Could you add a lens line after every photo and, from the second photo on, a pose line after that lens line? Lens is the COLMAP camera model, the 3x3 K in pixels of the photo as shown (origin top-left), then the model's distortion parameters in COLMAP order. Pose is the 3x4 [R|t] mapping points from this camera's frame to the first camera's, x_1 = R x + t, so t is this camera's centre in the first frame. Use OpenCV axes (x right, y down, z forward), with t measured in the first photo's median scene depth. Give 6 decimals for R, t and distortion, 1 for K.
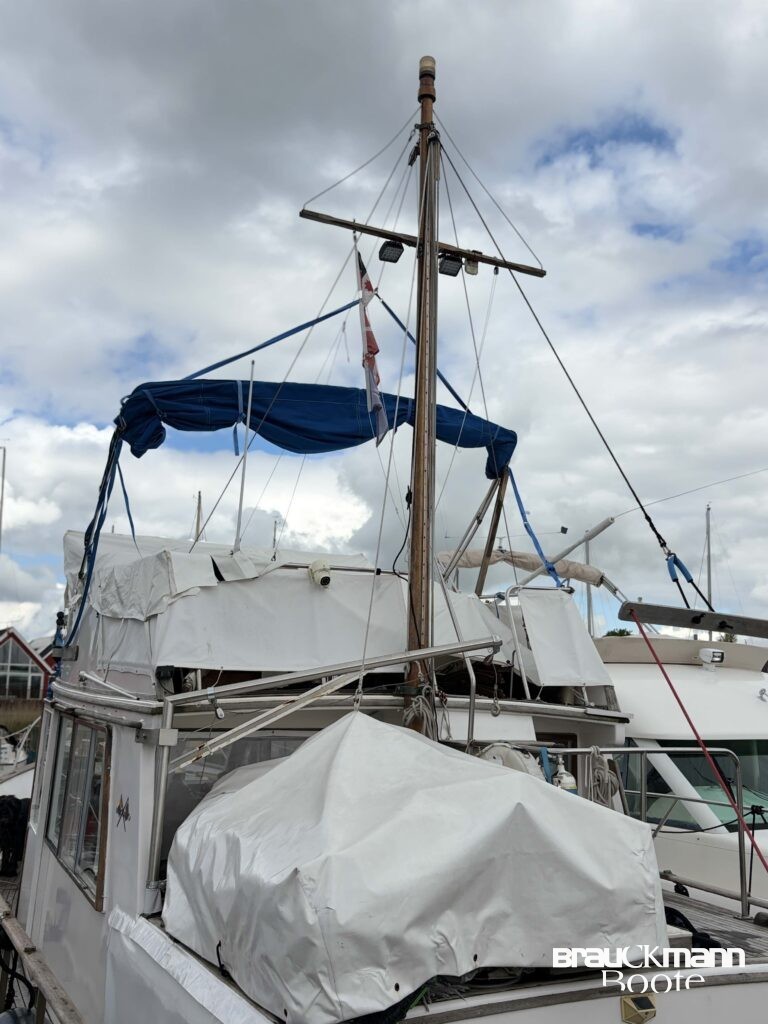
lens RADIAL K [[959.8, 0, 384.9], [0, 959.8, 515.0], [0, 0, 1]] dist [0.003025, 0.000000]
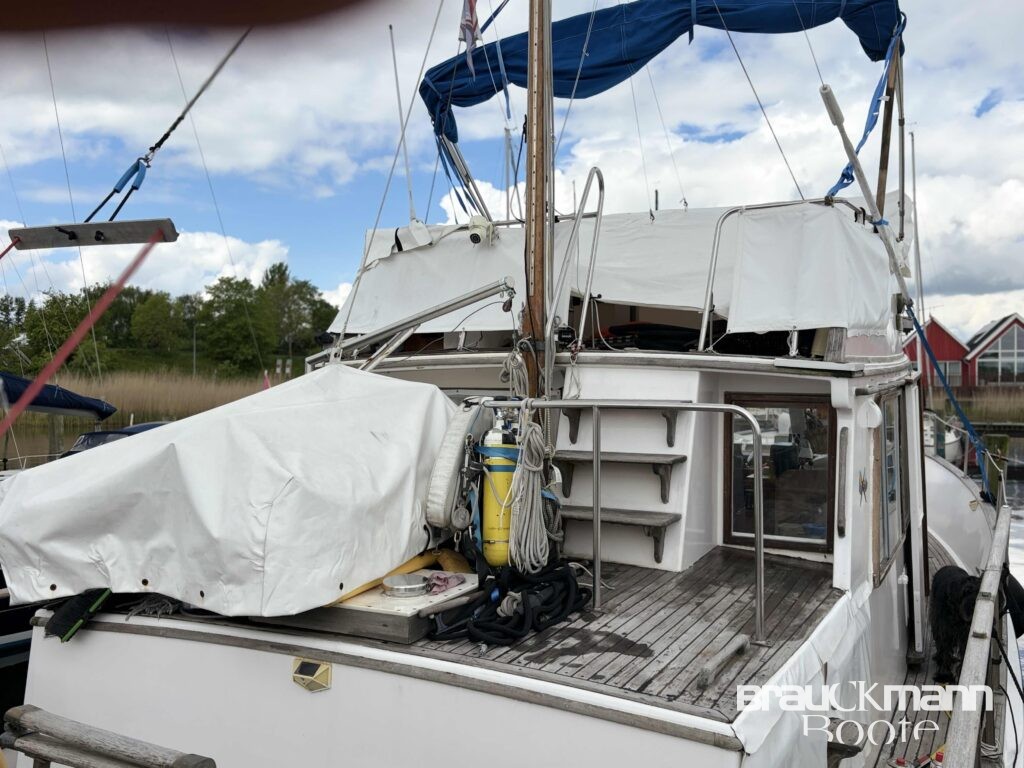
lens RADIAL K [[925.7, 0, 511.7], [0, 925.7, 381.2], [0, 0, 1]] dist [0.039200, -0.007344]
pose [[0.625639, -0.015694, -0.779955, 1.104987], [0.156773, 0.981930, 0.105996, 0.189302], [0.764198, -0.188591, 0.616794, 0.686204]]
